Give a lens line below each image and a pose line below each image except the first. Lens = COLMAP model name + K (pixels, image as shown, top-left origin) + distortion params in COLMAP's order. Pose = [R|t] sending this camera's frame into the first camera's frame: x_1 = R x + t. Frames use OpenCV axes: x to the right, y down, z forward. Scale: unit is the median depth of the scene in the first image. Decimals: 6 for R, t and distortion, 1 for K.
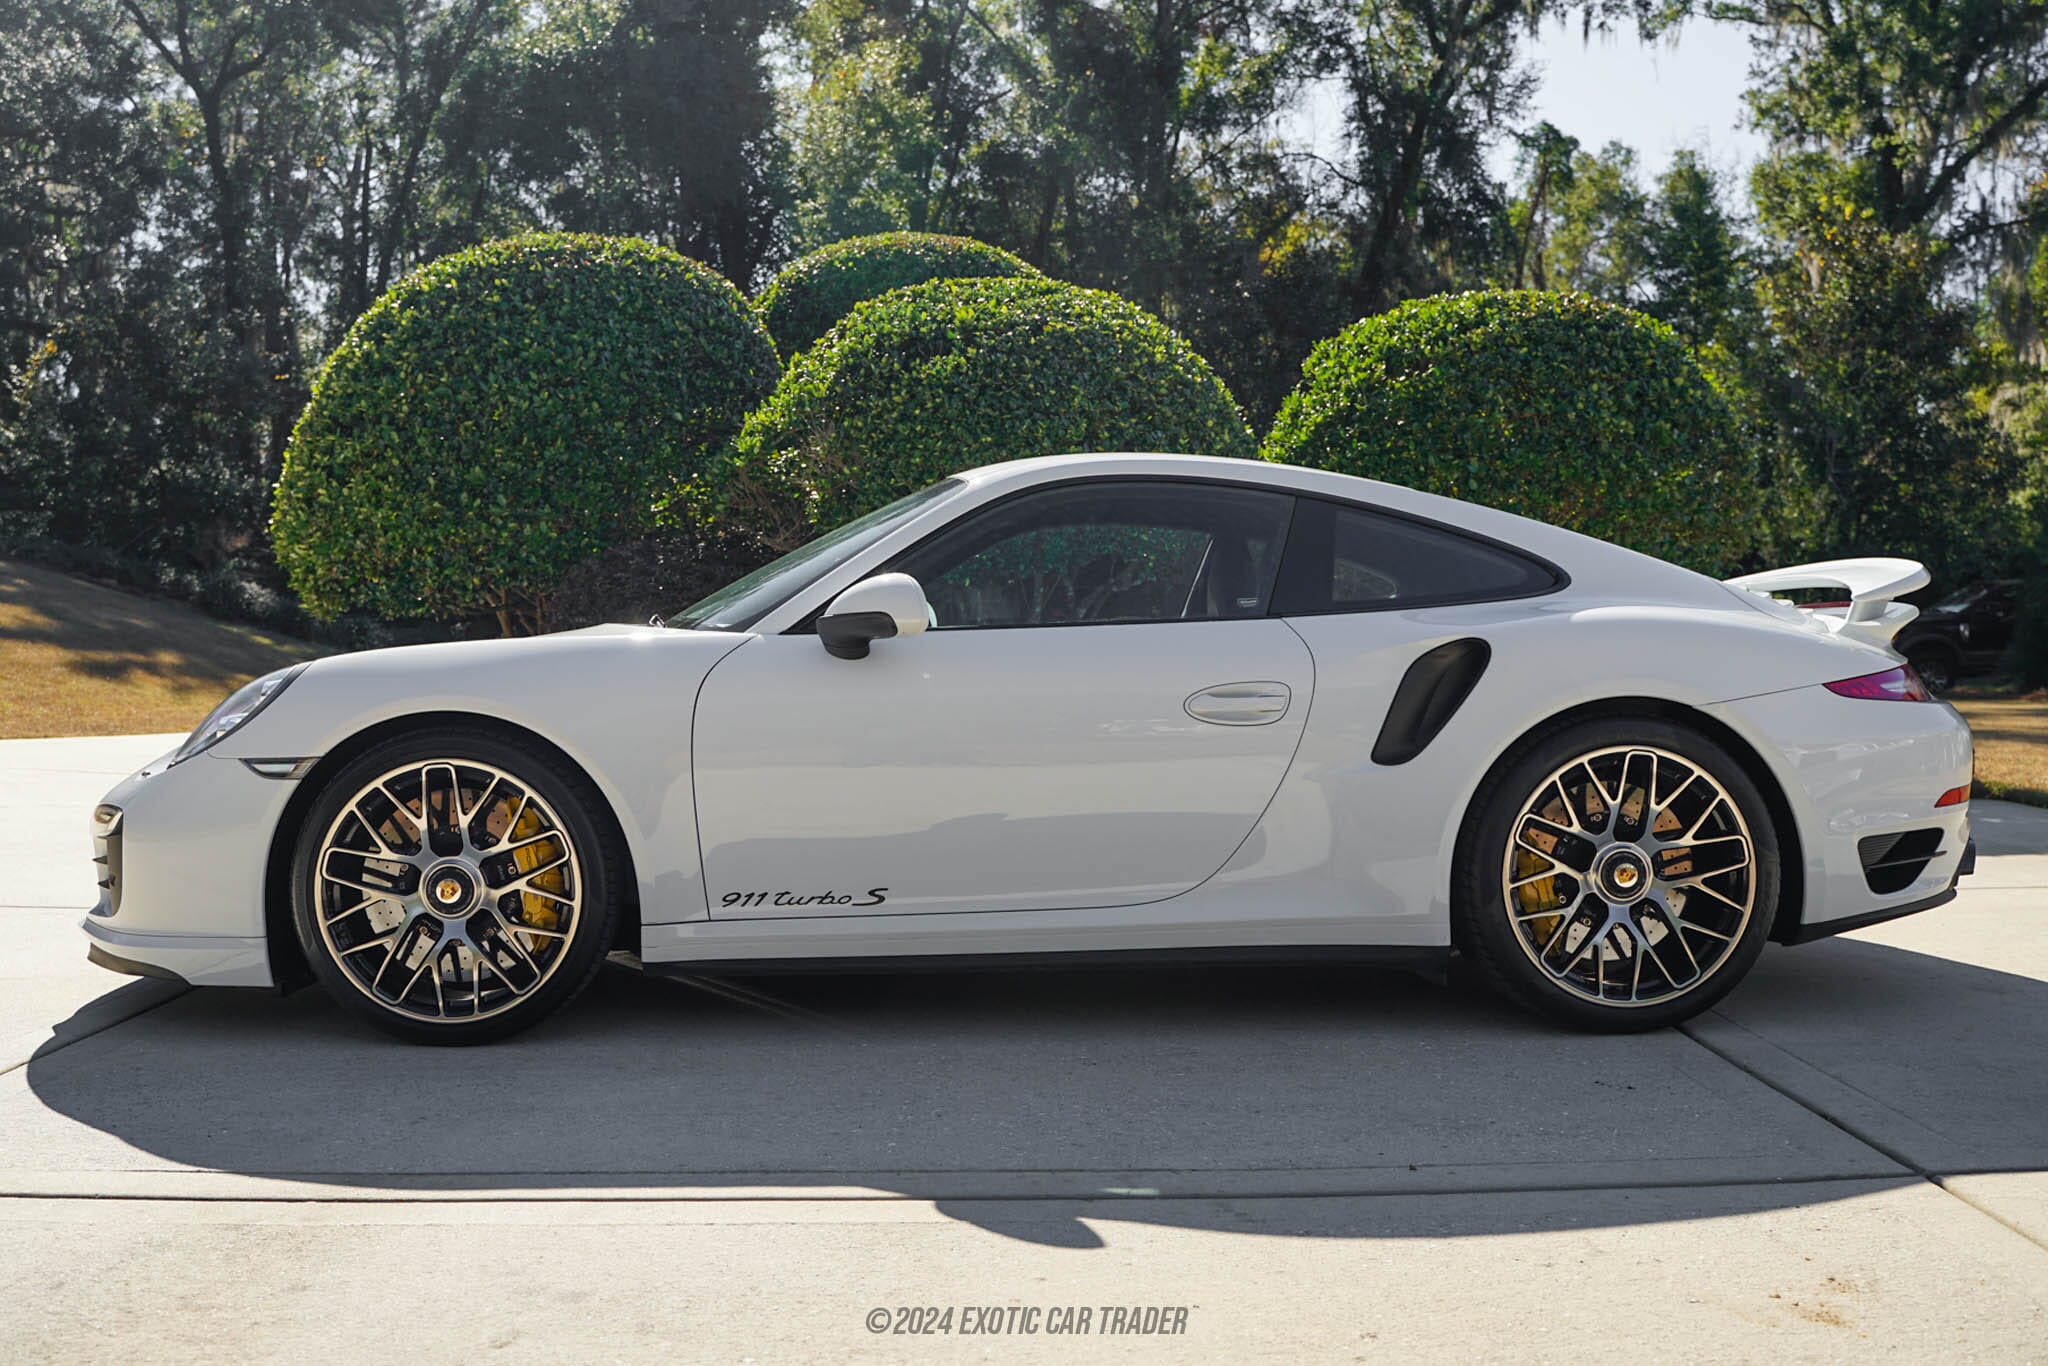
lens RADIAL K [[1657.6, 0, 1030.5], [0, 1657.6, 683.7], [0, 0, 1]] dist [-0.037793, 0.006819]
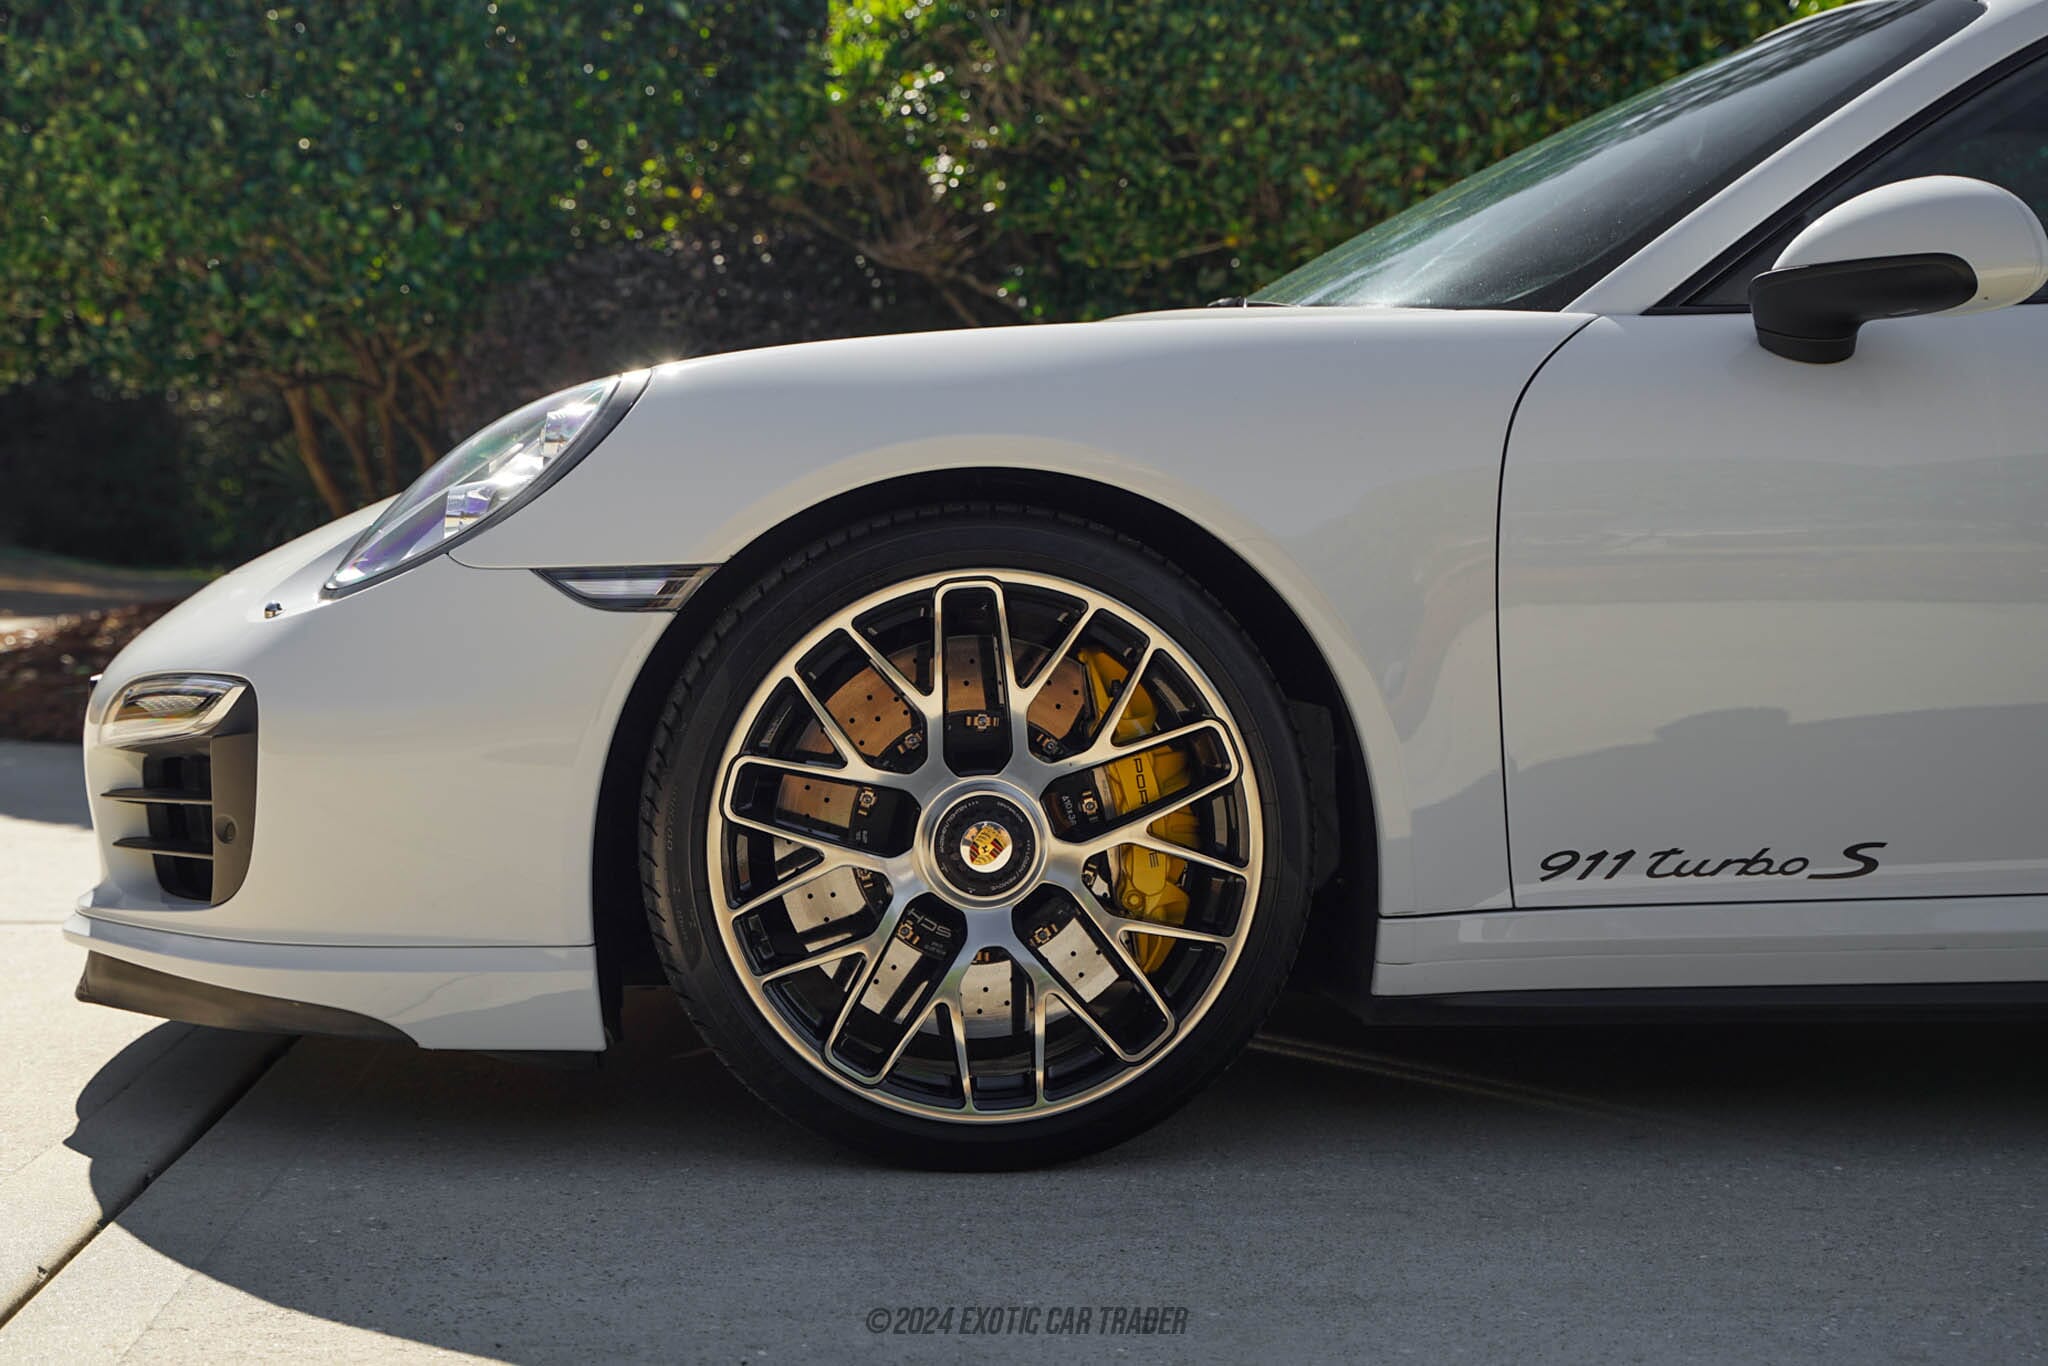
lens RADIAL K [[2928.6, 0, 1016.4], [0, 2928.6, 754.5], [0, 0, 1]] dist [0.061180, 0.000000]
pose [[0.999749, 0.001215, 0.022368, -0.357383], [-0.002582, 0.998123, 0.061185, 0.046428], [-0.022252, -0.061227, 0.997876, 0.153590]]
